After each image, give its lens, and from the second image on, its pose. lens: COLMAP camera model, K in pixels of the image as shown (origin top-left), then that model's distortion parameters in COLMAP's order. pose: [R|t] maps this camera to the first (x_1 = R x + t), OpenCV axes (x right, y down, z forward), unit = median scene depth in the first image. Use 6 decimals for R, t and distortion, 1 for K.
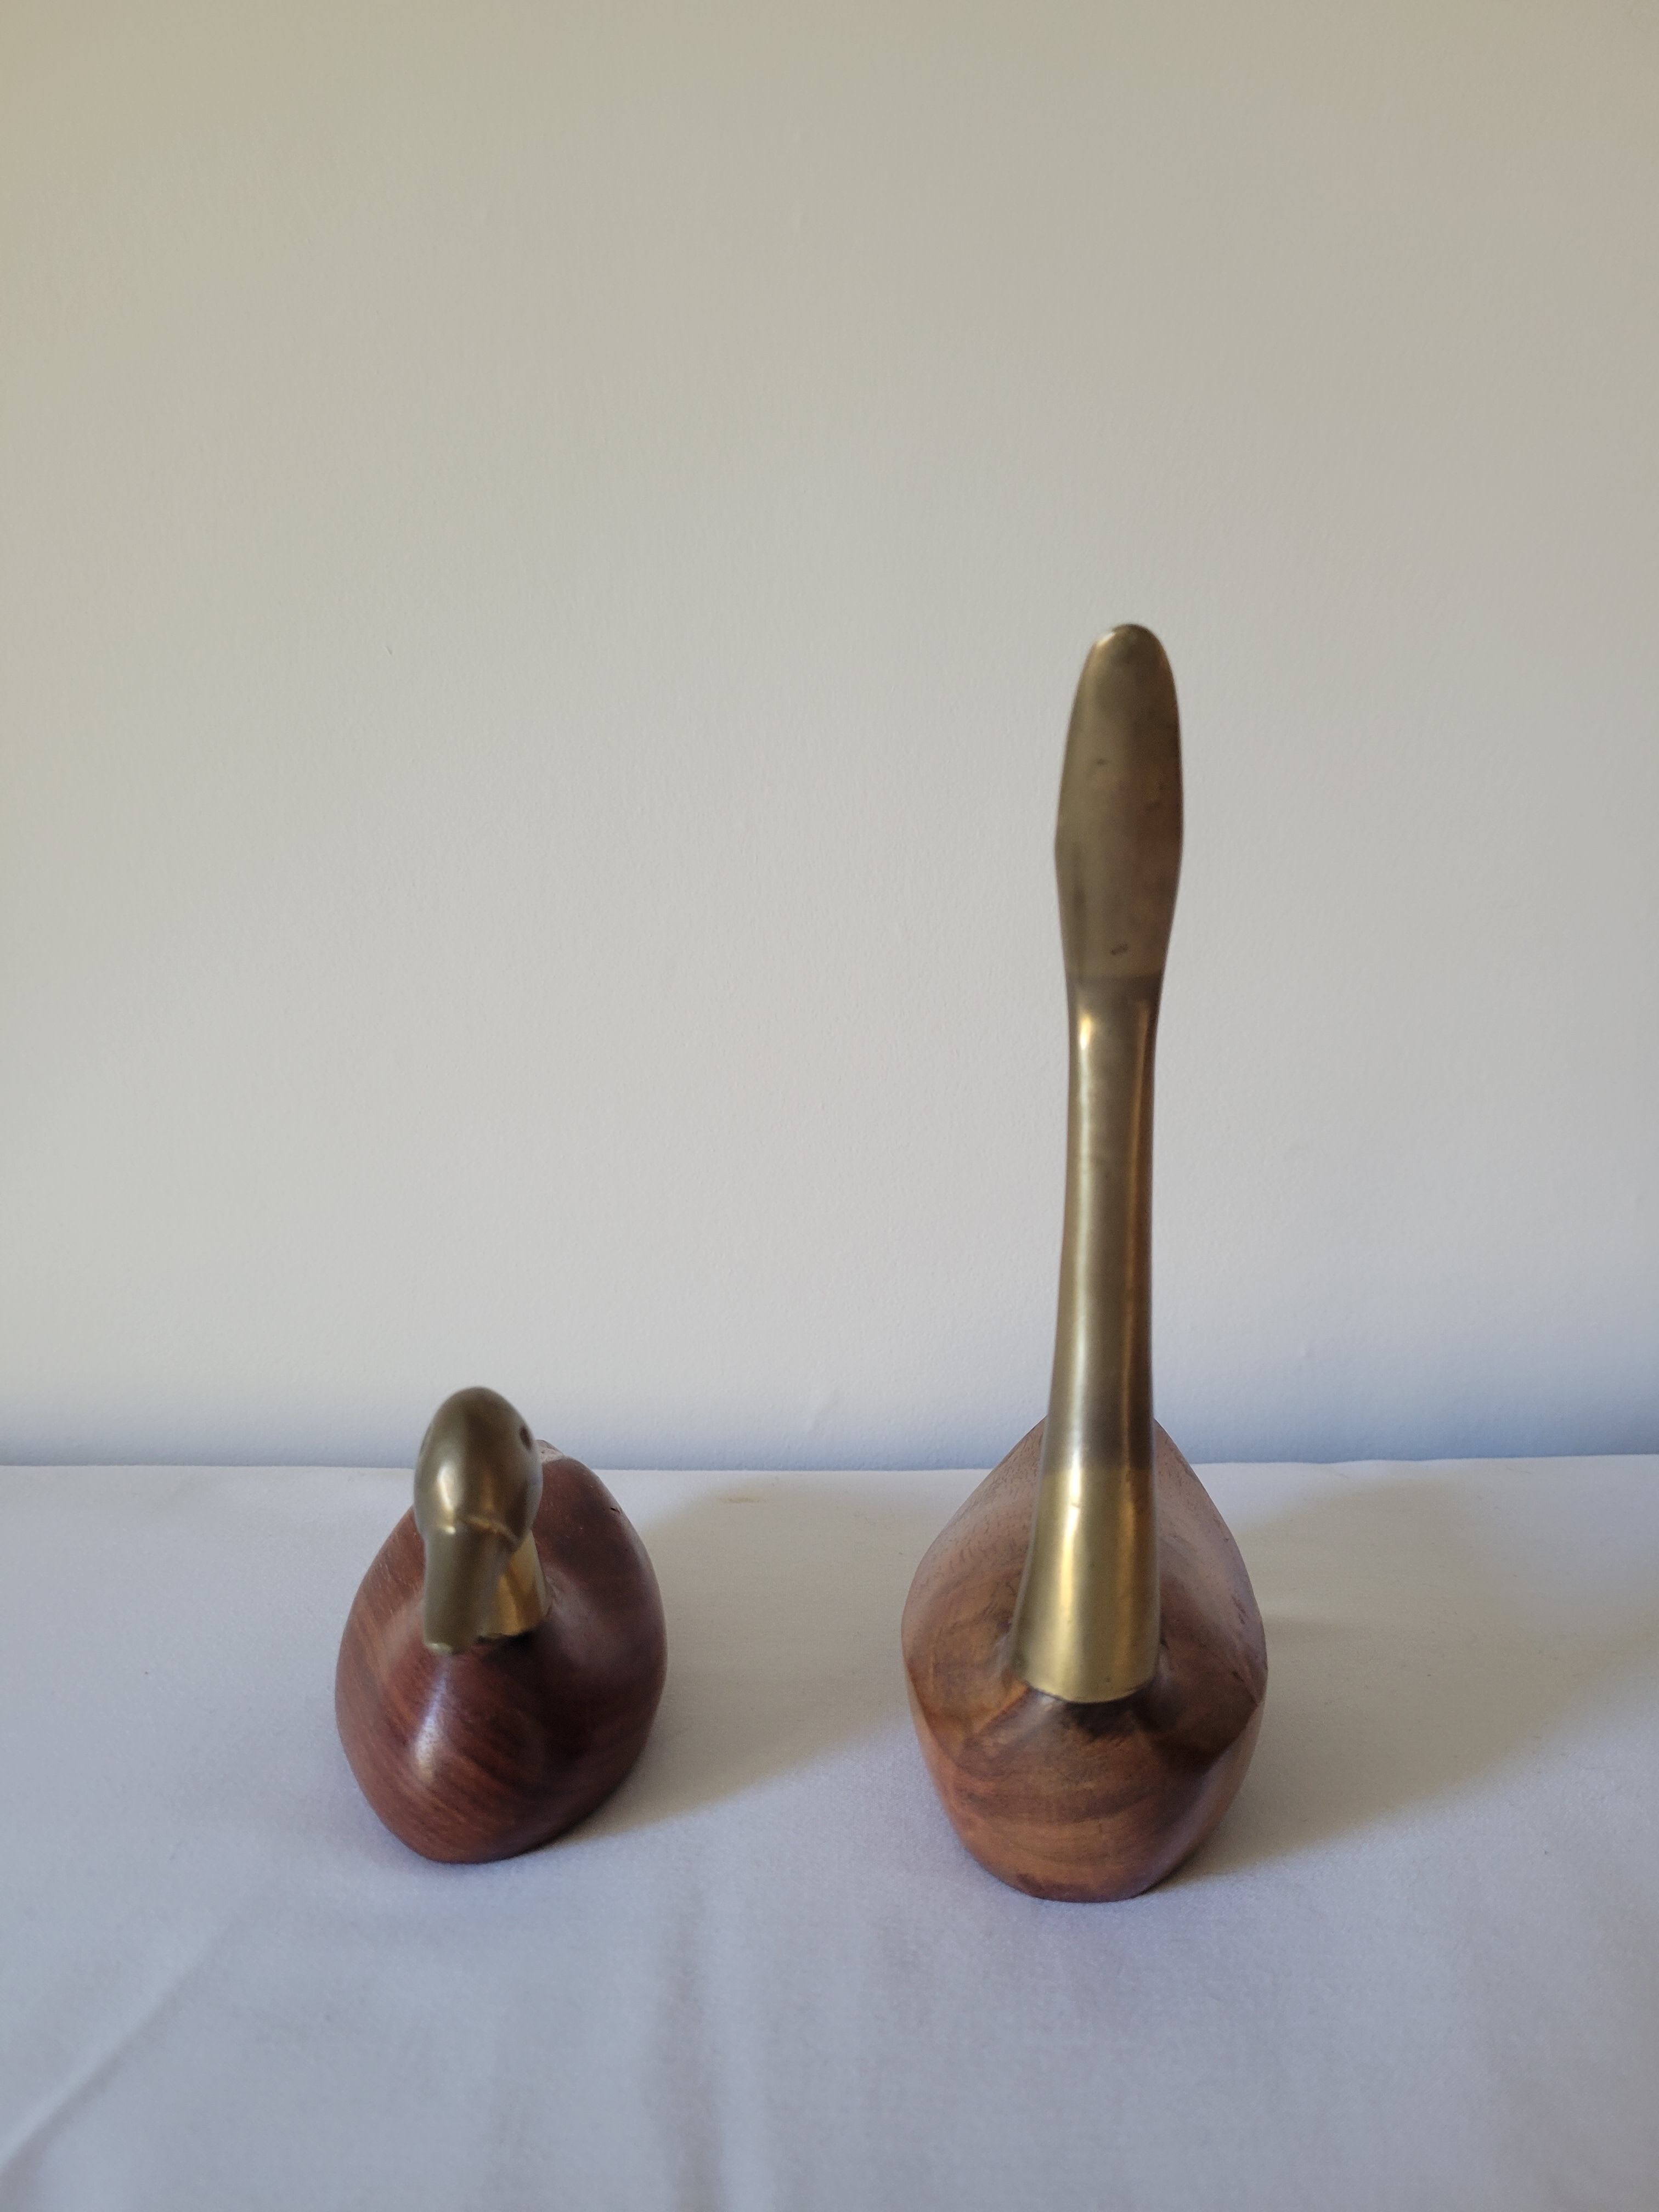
lens RADIAL K [[1741.2, 0, 838.1], [0, 1741.2, 1105.7], [0, 0, 1]] dist [0.024864, -0.021400]
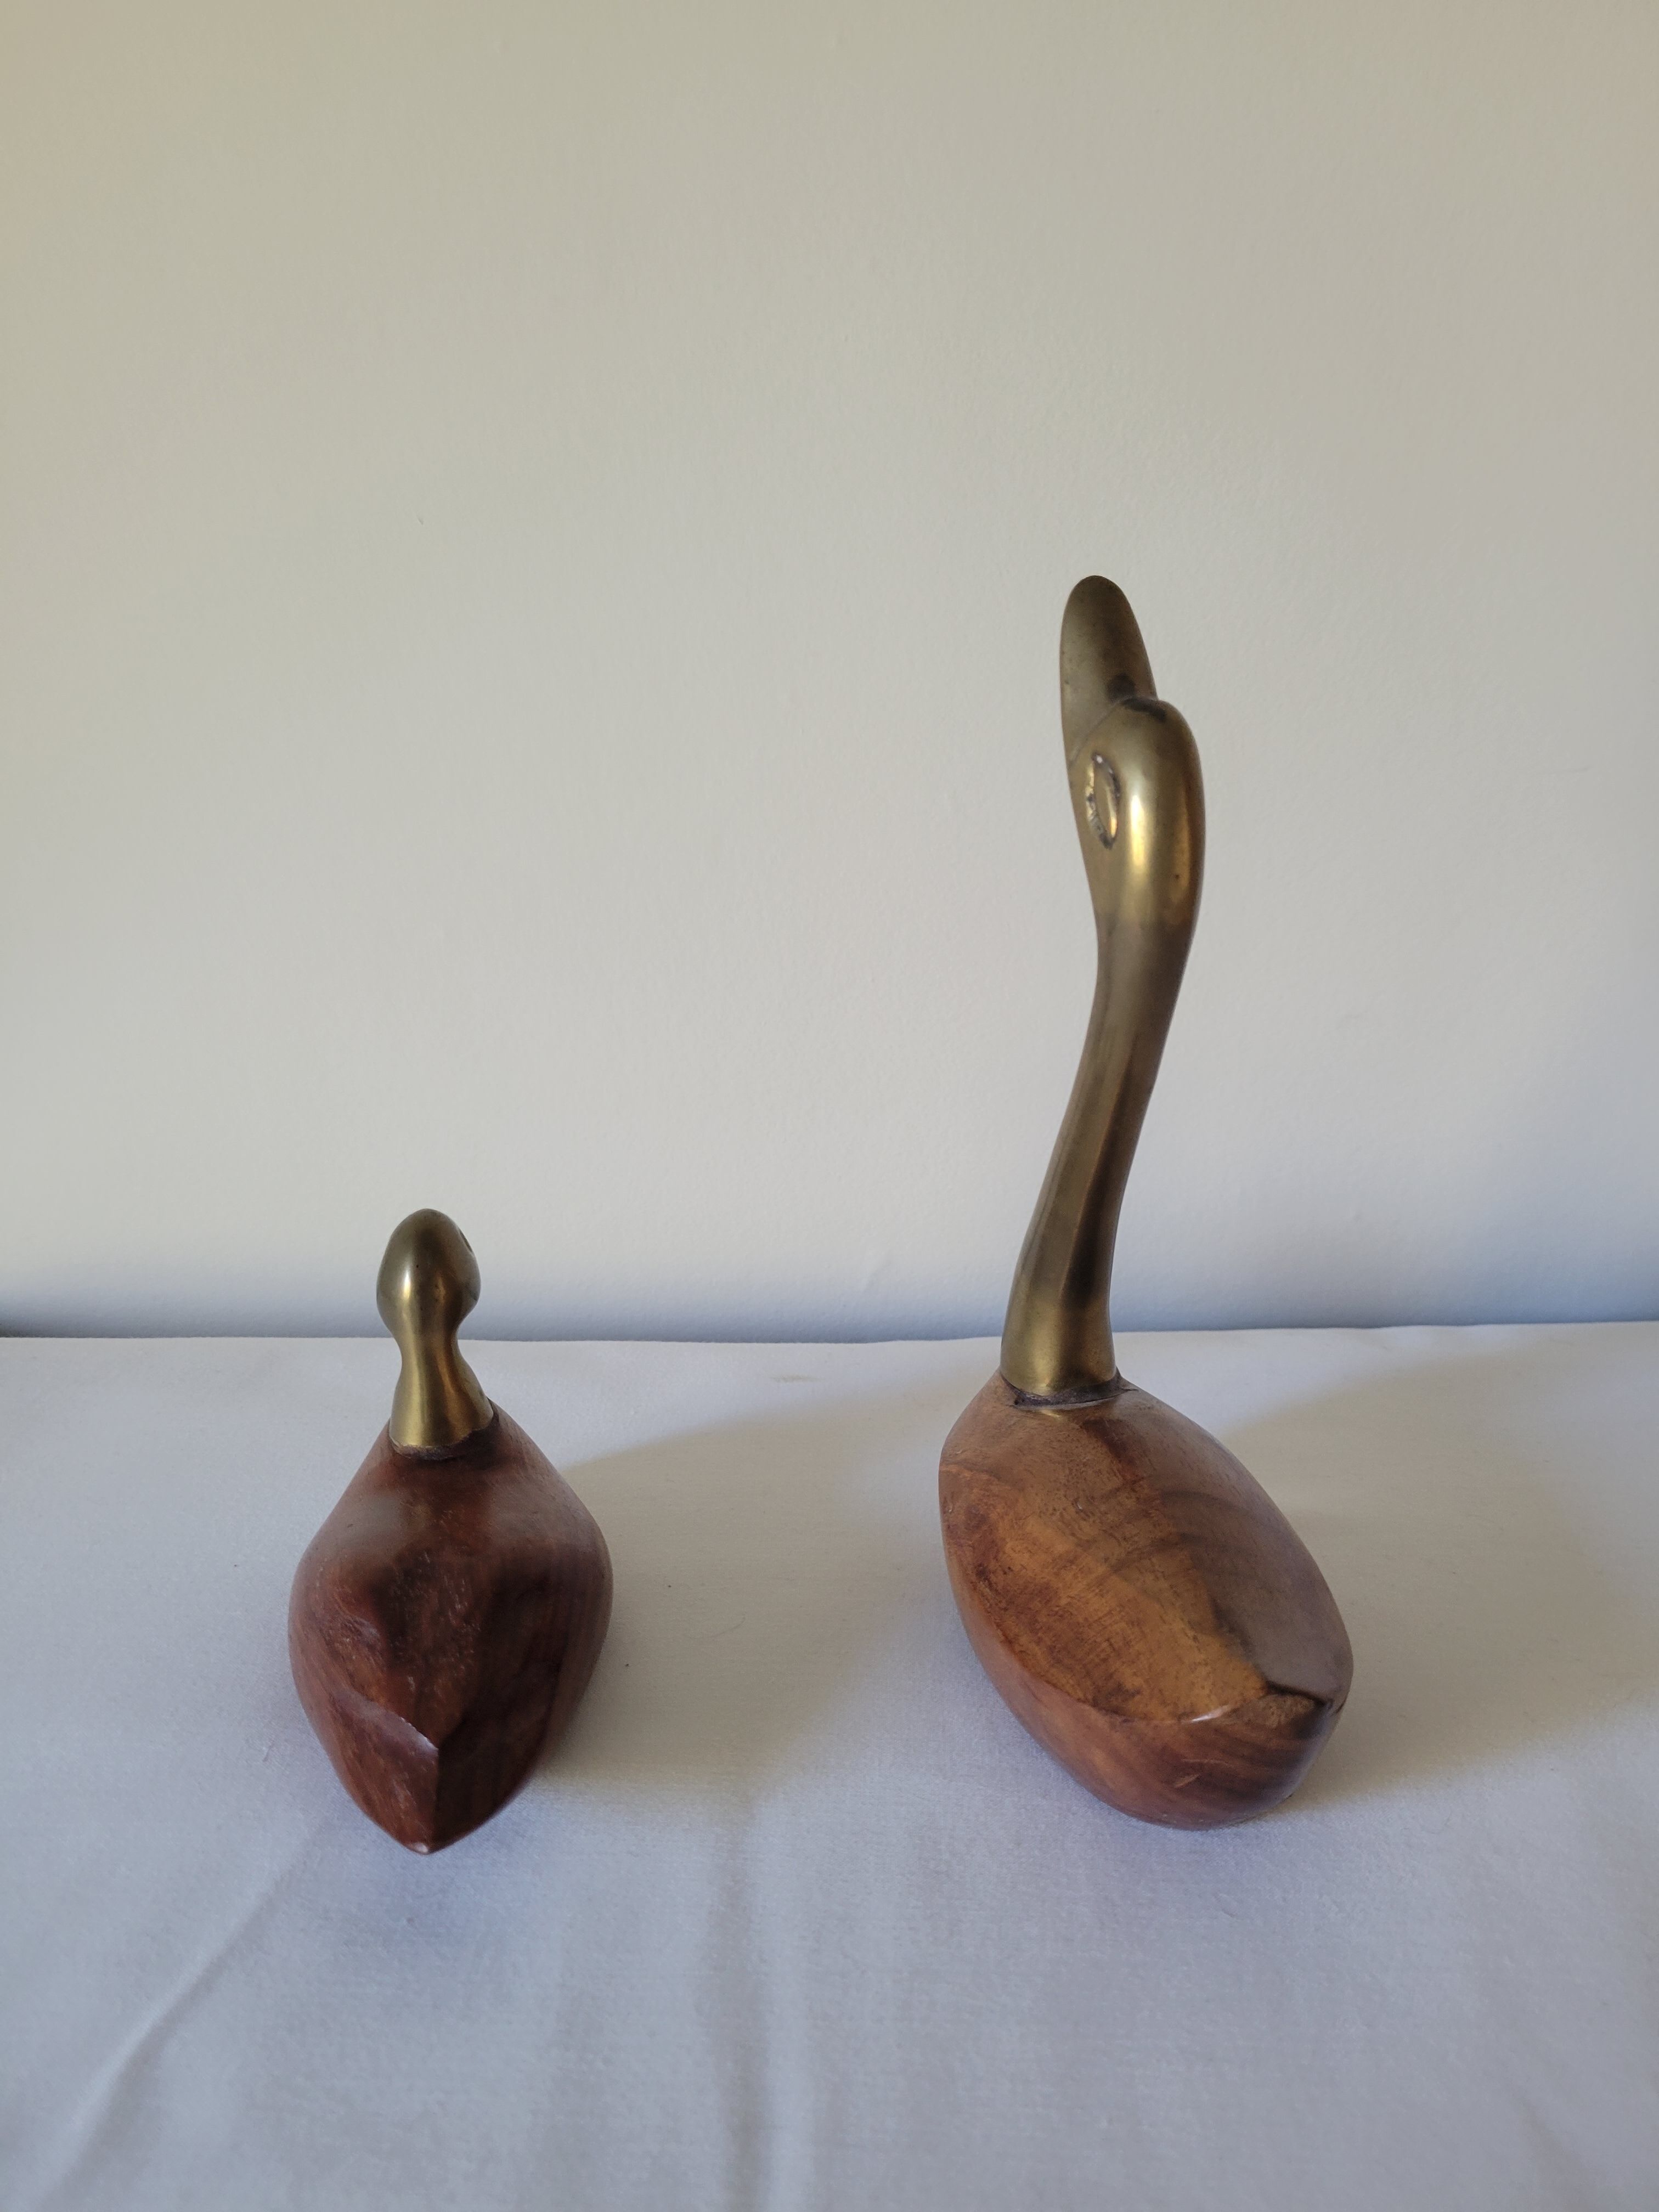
lens RADIAL K [[1741.2, 0, 842.5], [0, 1741.2, 1098.7], [0, 0, 1]] dist [0.024864, -0.021400]
pose [[0.999111, -0.006452, -0.041669, 0.027475], [0.012458, 0.989276, 0.145527, -0.140920], [0.040283, -0.145917, 0.988476, 0.003929]]
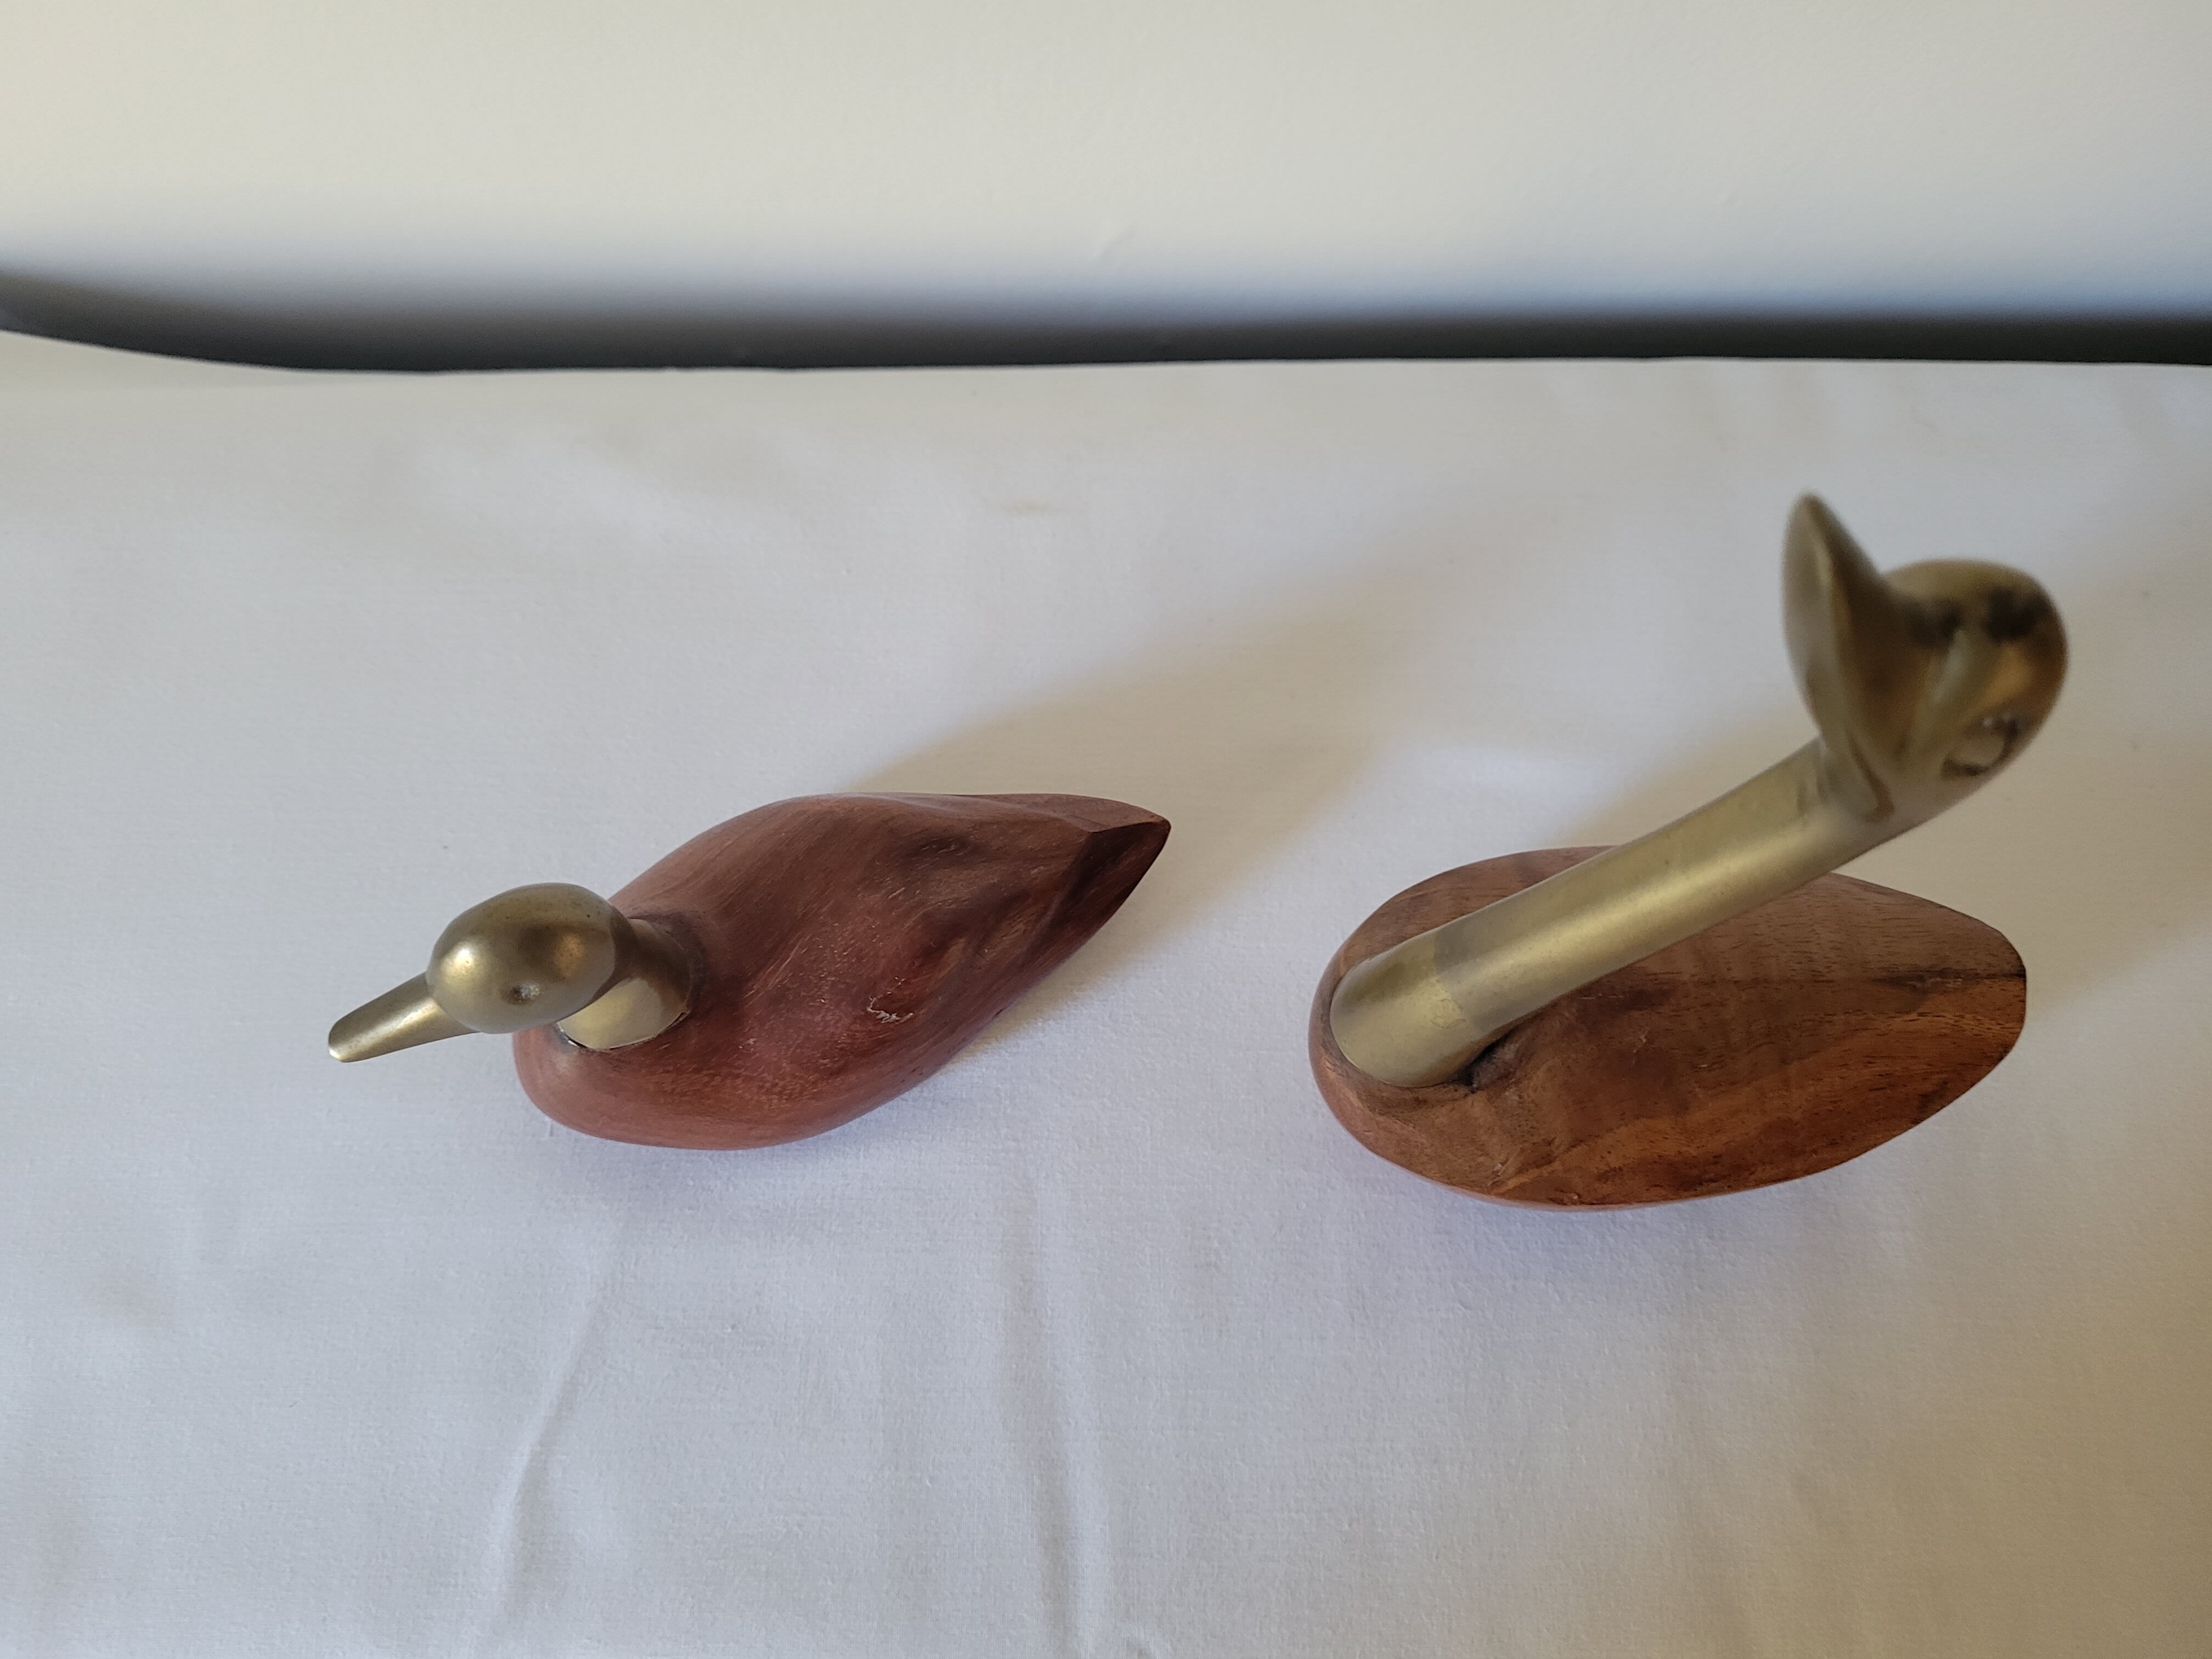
lens RADIAL K [[1741.2, 0, 1086.3], [0, 1741.2, 836.0], [0, 0, 1]] dist [0.024864, -0.021400]
pose [[0.999747, 0.002962, 0.022308, -0.073261], [-0.020359, 0.541371, 0.840537, -0.672951], [-0.009588, -0.840779, 0.541294, 0.615343]]
